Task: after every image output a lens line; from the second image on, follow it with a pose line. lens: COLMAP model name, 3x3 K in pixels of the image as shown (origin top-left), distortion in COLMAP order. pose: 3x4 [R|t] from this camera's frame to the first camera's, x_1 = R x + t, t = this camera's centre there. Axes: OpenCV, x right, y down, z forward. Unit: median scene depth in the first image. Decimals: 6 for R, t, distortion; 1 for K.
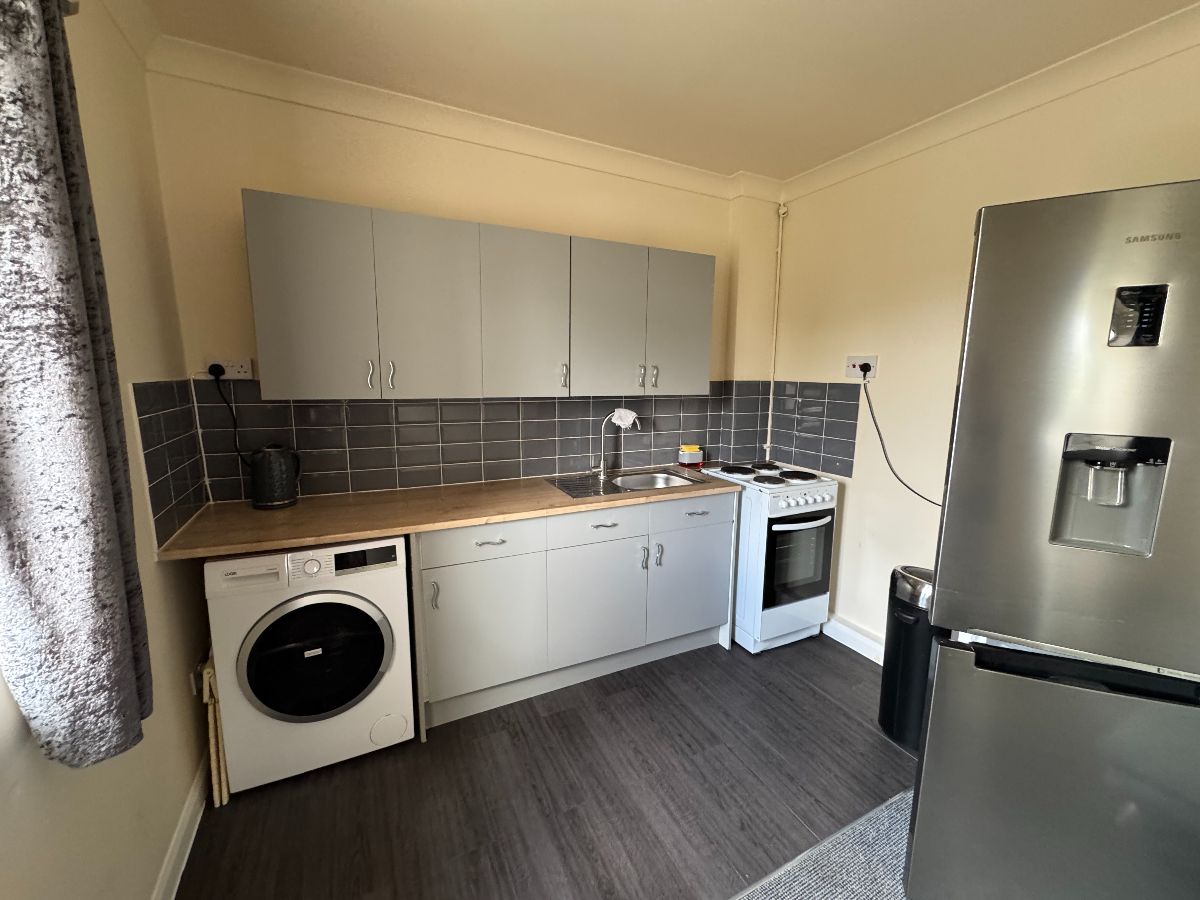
lens RADIAL K [[487.9, 0, 600.0], [0, 487.9, 450.0], [0, 0, 1]] dist [-0.002408, -0.000224]
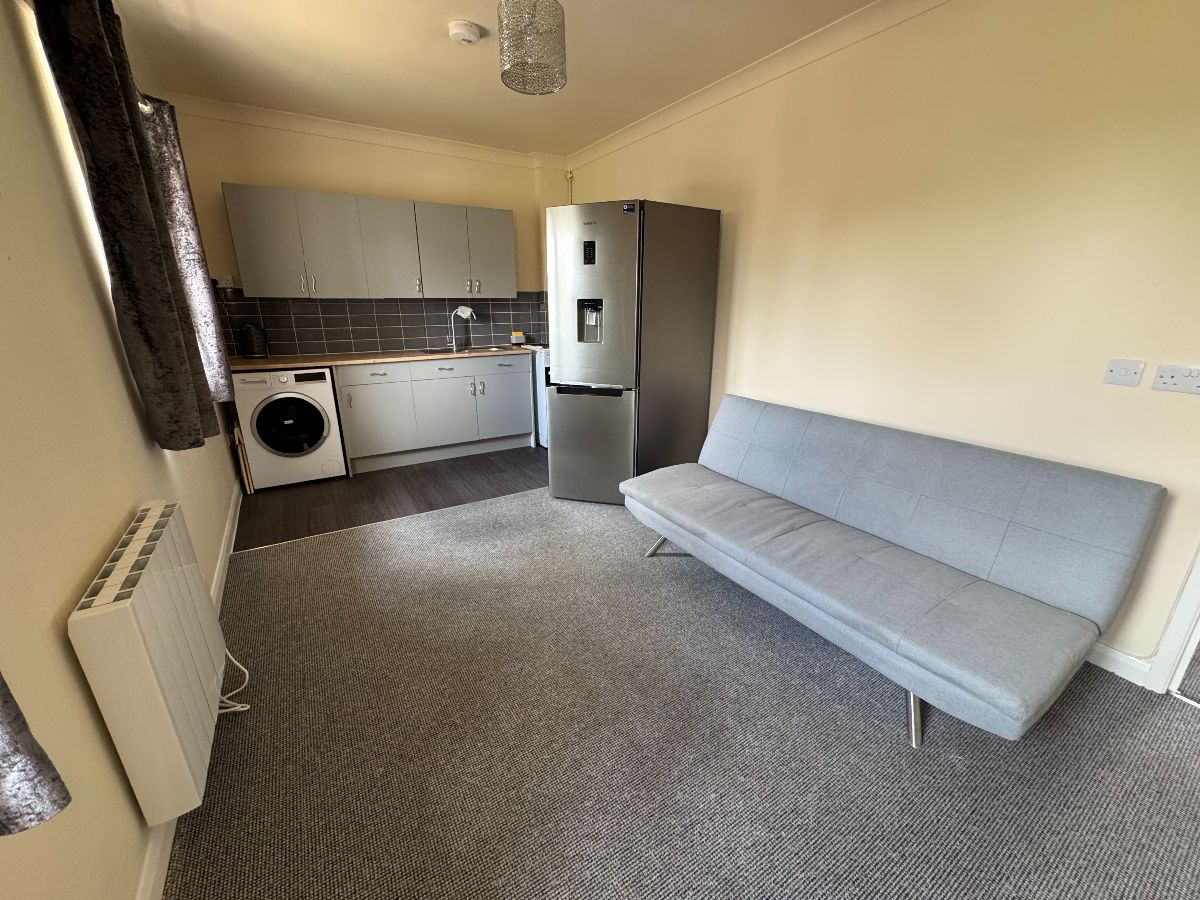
lens RADIAL K [[479.1, 0, 600.0], [0, 479.1, 450.0], [0, 0, 1]] dist [-0.008438, -0.000014]
pose [[0.995639, -0.034385, 0.086725, 0.478511], [0.021190, 0.988653, 0.148717, 0.227918], [-0.090854, -0.146231, 0.985070, -0.985889]]
